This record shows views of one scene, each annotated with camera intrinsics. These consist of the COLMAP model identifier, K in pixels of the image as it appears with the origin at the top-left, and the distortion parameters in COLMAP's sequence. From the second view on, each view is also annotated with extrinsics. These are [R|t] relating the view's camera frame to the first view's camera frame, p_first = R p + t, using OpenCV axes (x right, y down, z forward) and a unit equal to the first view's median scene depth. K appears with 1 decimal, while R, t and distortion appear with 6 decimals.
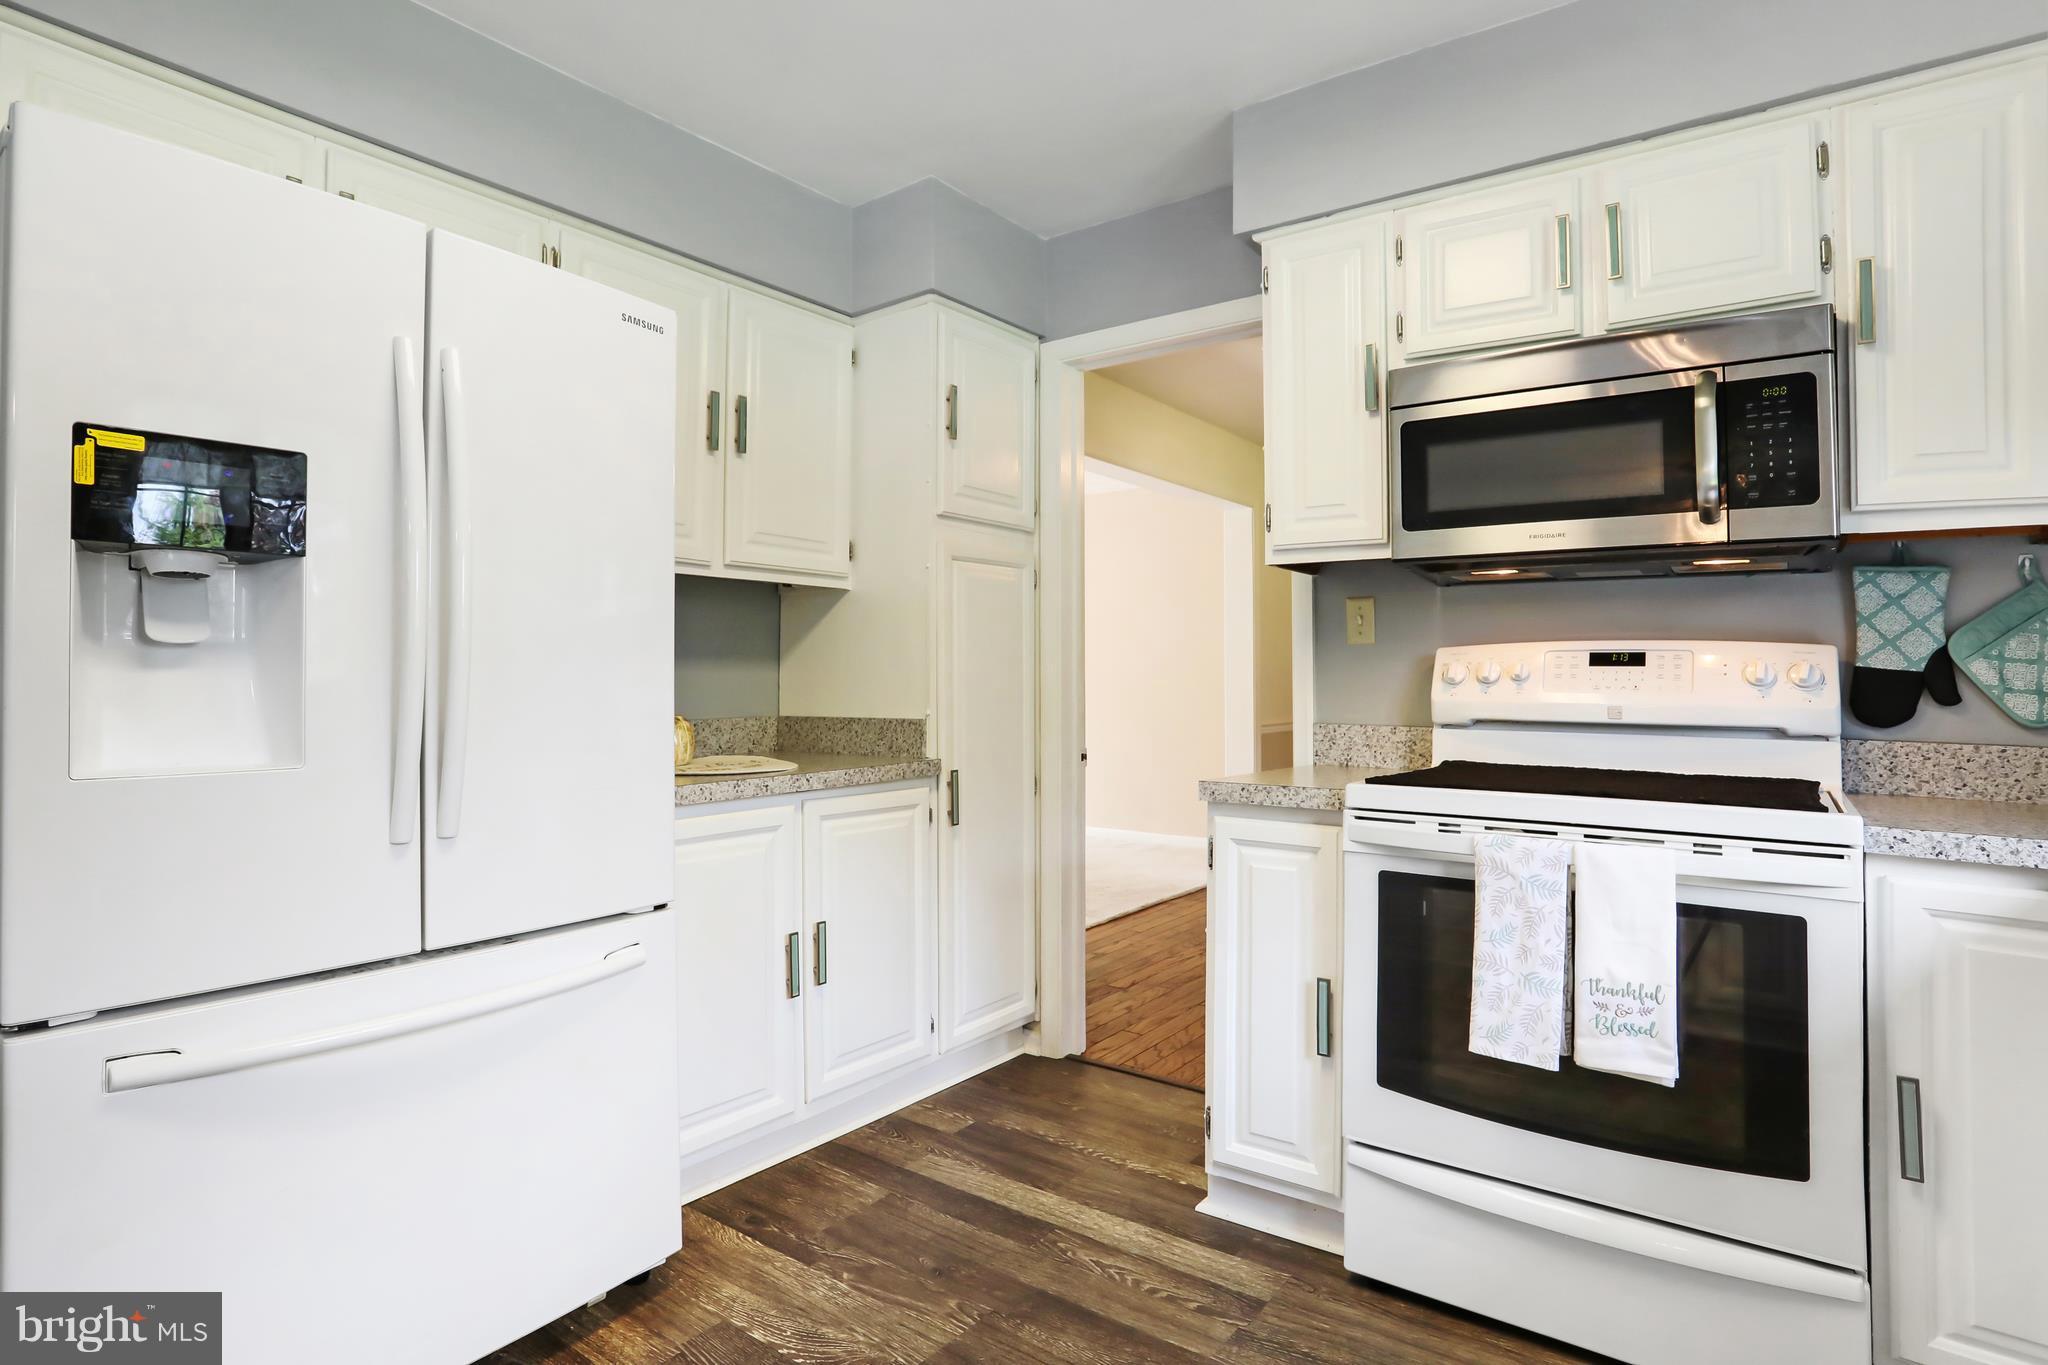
lens RADIAL K [[1017.2, 0, 1040.0], [0, 1017.2, 661.9], [0, 0, 1]] dist [-0.033658, 0.000134]
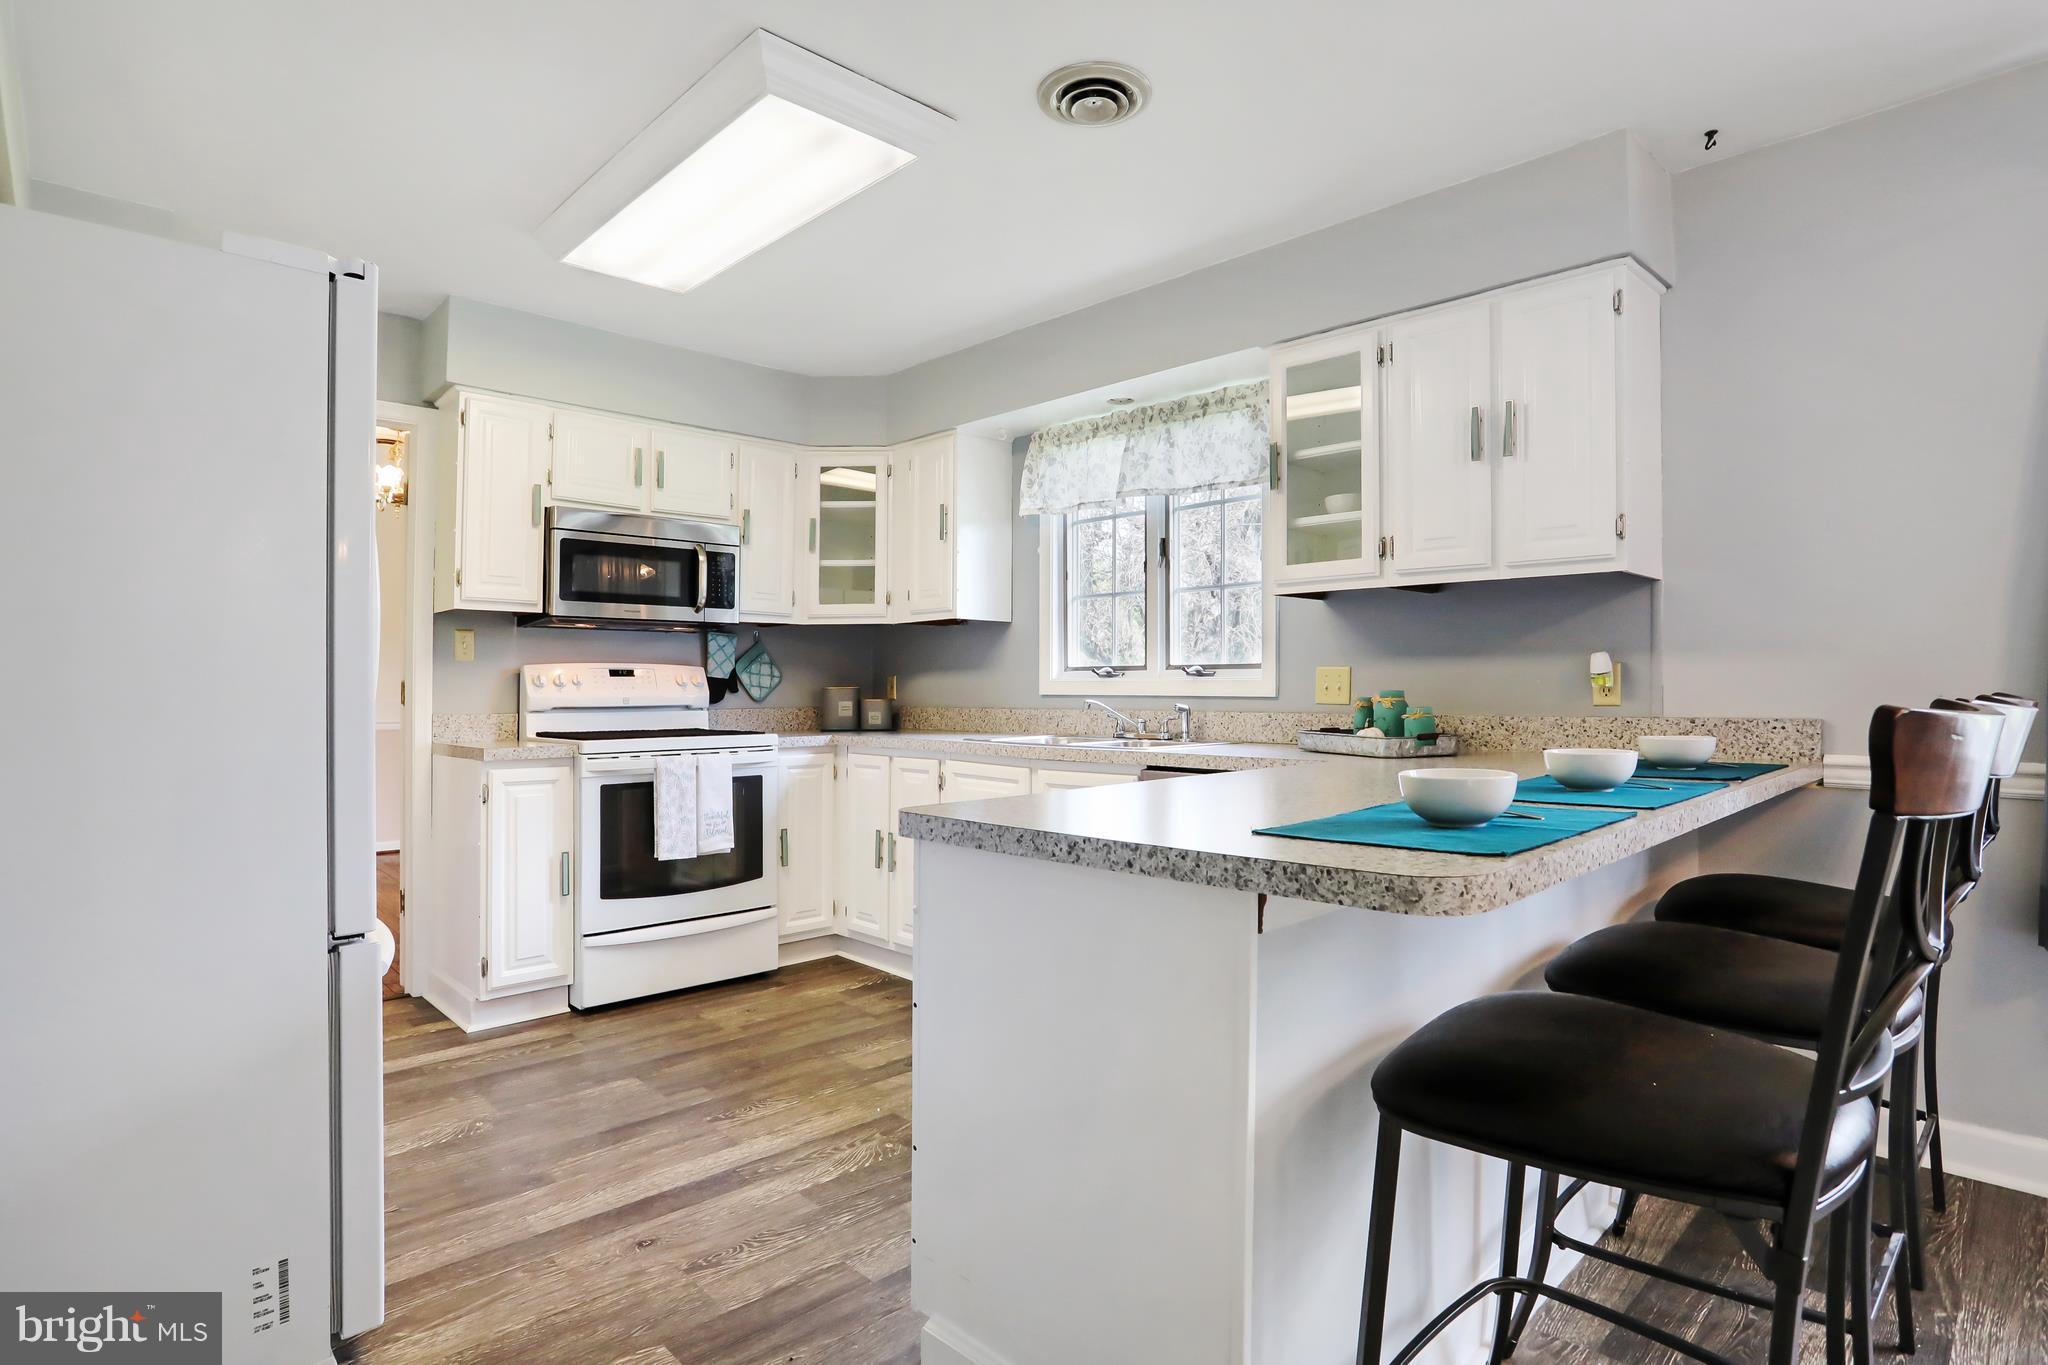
lens RADIAL K [[1010.2, 0, 1024.9], [0, 1010.2, 678.4], [0, 0, 1]] dist [-0.014367, 0.002260]
pose [[0.175779, -0.002311, 0.984427, -1.339982], [-0.011767, 0.999921, 0.004449, -0.010636], [-0.984359, -0.012366, 0.175738, -0.102291]]
